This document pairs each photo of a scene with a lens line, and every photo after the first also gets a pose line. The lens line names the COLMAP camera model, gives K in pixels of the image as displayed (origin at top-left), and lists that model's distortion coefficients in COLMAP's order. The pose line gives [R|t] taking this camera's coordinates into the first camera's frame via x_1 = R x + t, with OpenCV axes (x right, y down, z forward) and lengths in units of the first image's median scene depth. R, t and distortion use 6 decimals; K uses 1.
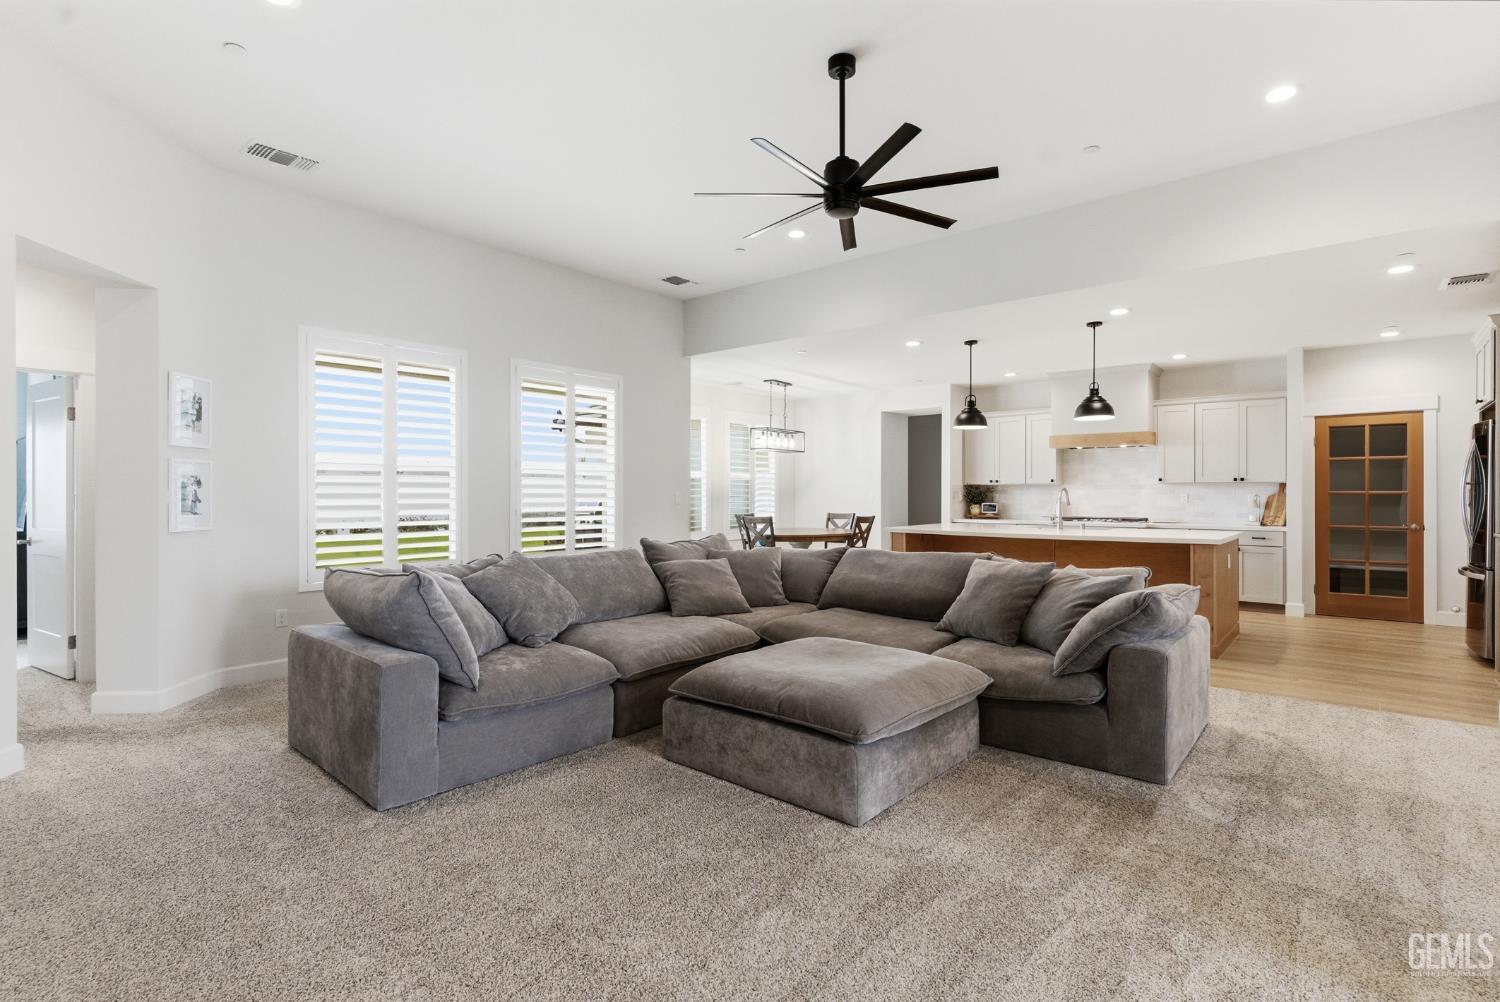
lens RADIAL K [[728.1, 0, 752.4], [0, 728.1, 500.4], [0, 0, 1]] dist [0.010569, -0.004268]
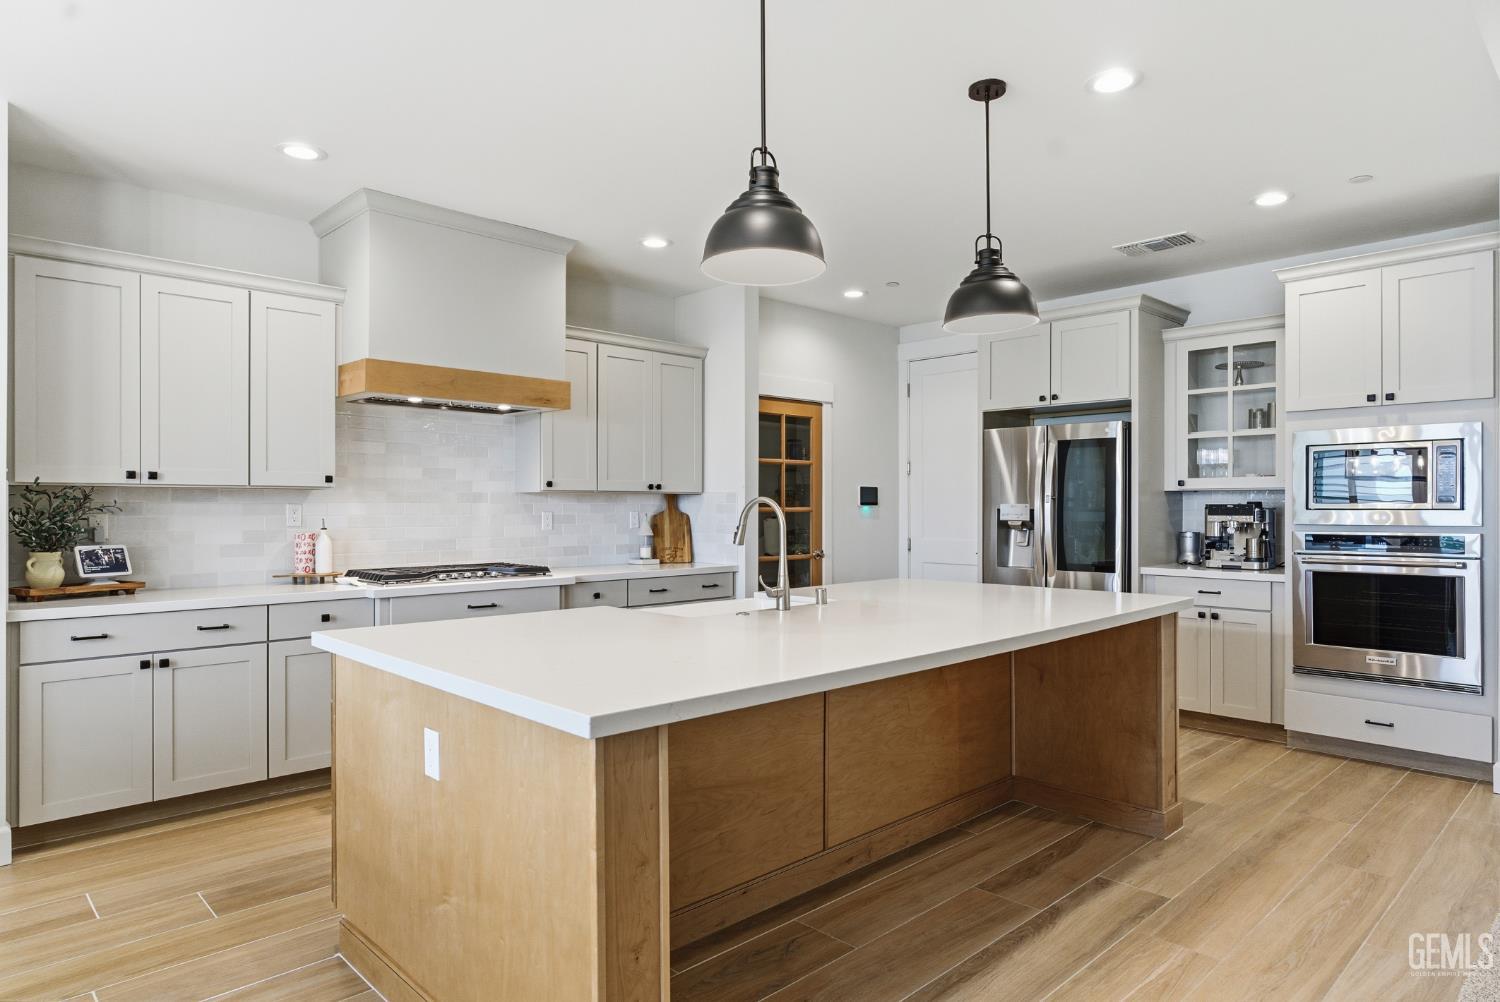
lens RADIAL K [[895.1, 0, 752.3], [0, 895.1, 507.3], [0, 0, 1]] dist [0.004902, -0.002308]
pose [[0.089391, 0.004120, 0.995988, -0.036411], [0.016430, 0.999849, -0.005610, -0.007653], [-0.995861, 0.016866, 0.089310, 0.919069]]
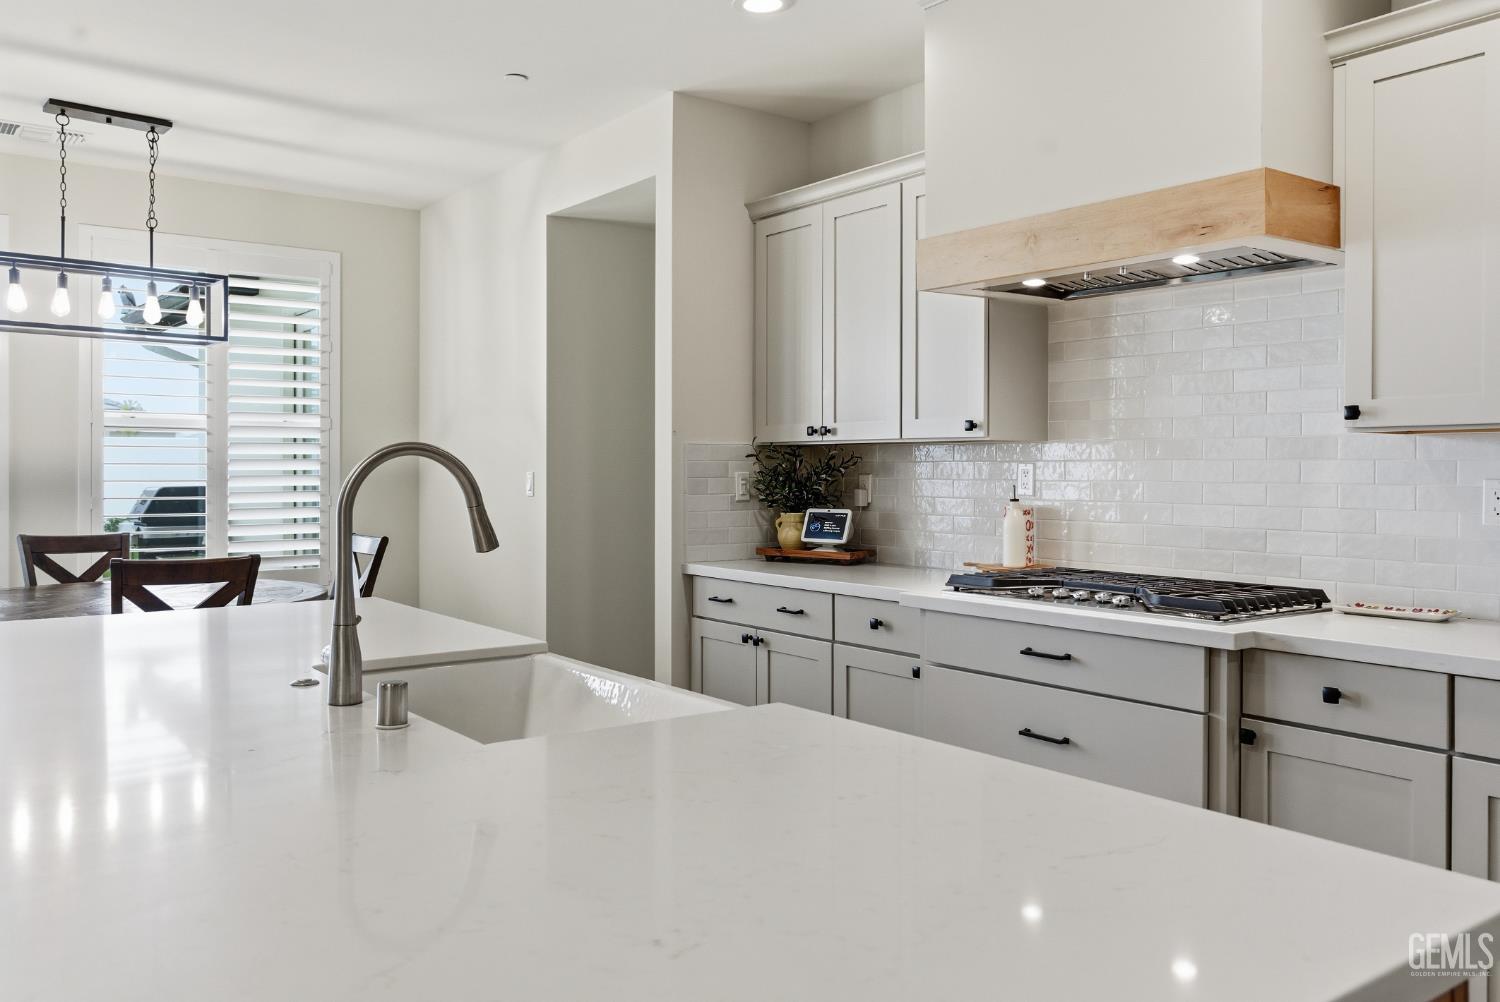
lens RADIAL K [[1186.0, 0, 748.9], [0, 1186.0, 479.6], [0, 0, 1]] dist [-0.008395, 0.006514]
pose [[0.974814, 0.005380, -0.222954, 0.529479], [-0.006079, 0.999979, -0.002450, -0.008306], [0.222936, 0.003744, 0.974826, 0.723544]]
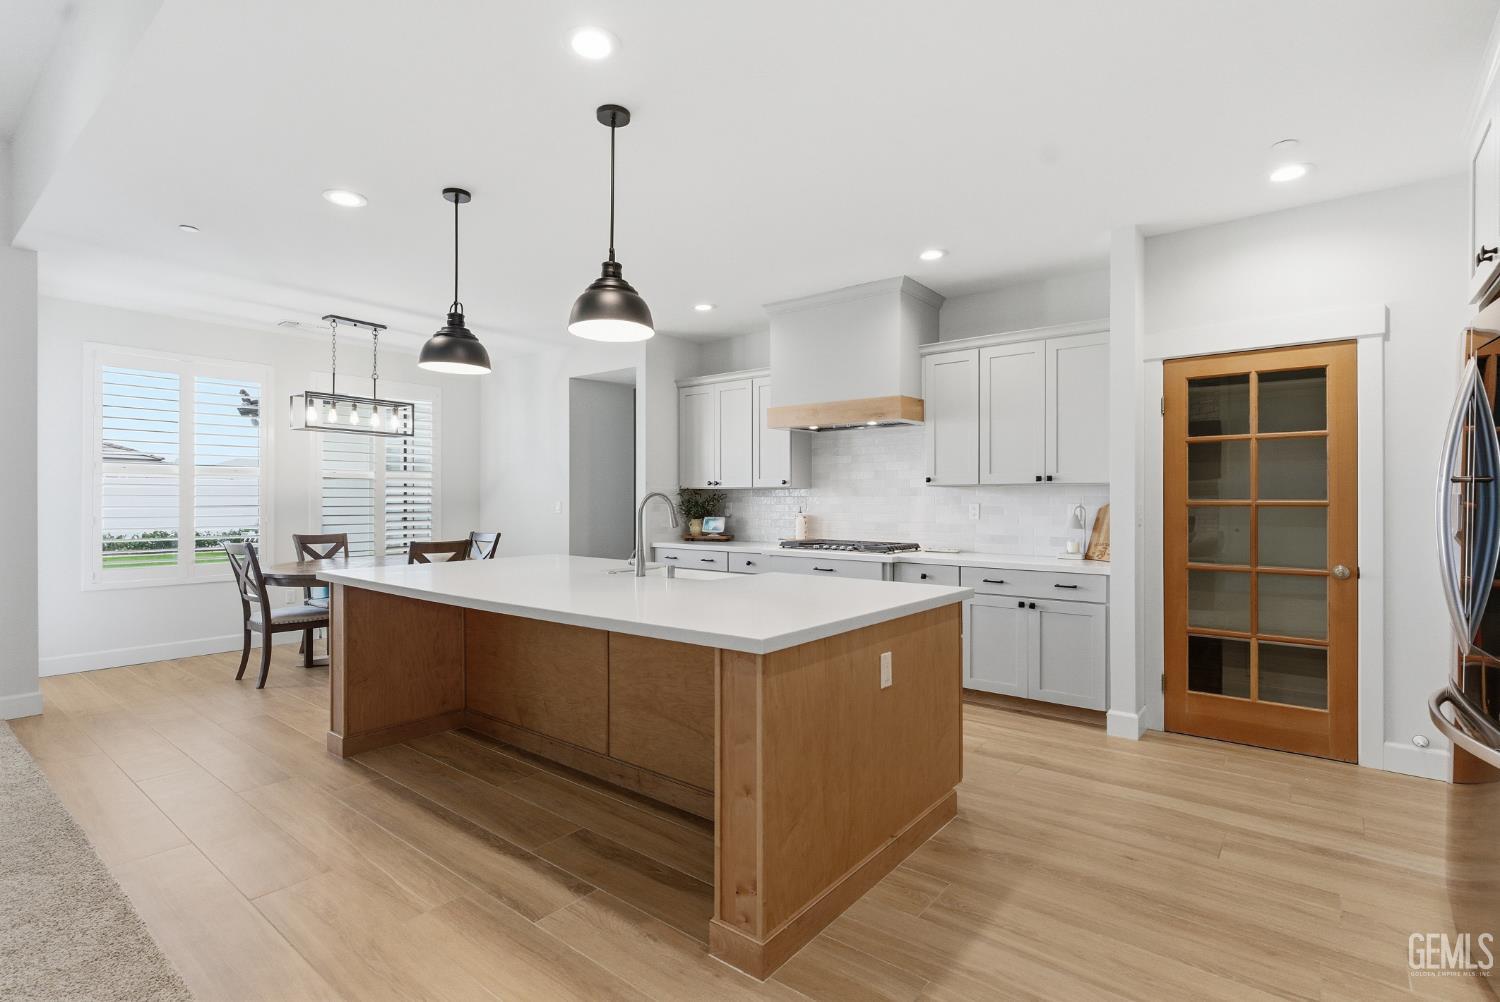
lens RADIAL K [[728.1, 0, 748.0], [0, 728.1, 507.0], [0, 0, 1]] dist [0.010569, -0.004268]
pose [[0.999701, 0.002461, 0.024333, 0.451701], [-0.002414, 0.999995, -0.001974, -0.005458], [-0.024338, 0.001915, 0.999702, 0.472420]]
